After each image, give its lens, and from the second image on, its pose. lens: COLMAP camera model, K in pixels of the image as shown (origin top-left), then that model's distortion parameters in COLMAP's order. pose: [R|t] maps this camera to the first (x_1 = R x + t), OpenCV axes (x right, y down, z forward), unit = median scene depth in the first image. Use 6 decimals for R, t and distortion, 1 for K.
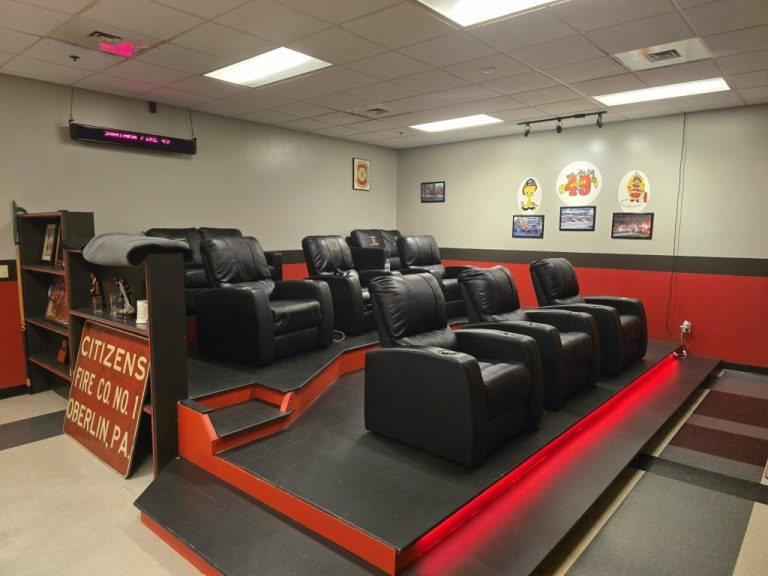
lens RADIAL K [[513.5, 0, 383.5], [0, 513.5, 287.9], [0, 0, 1]] dist [0.031807, 0.001494]
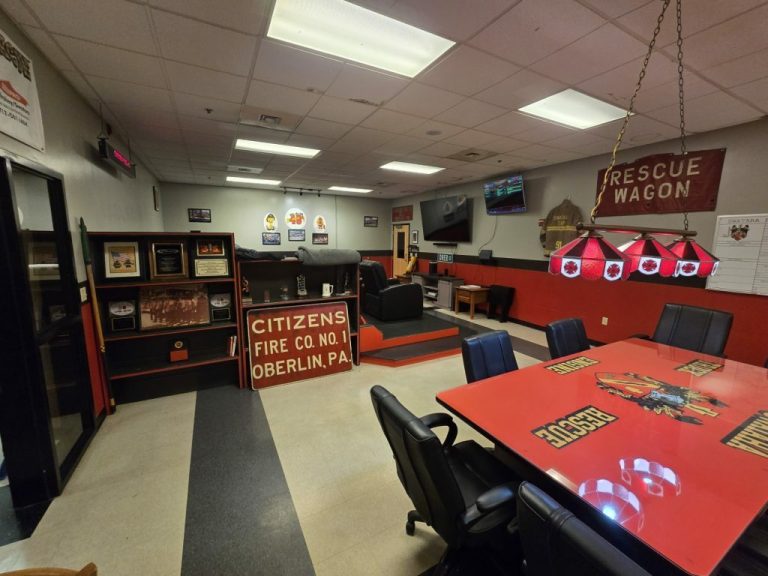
lens RADIAL K [[317.5, 0, 385.1], [0, 317.5, 288.4], [0, 0, 1]] dist [0.002797, 0.000092]
pose [[0.347059, -0.146876, 0.926271, -0.767181], [0.101083, 0.987765, 0.118753, -0.038378], [-0.932380, 0.052416, 0.357659, 0.214647]]
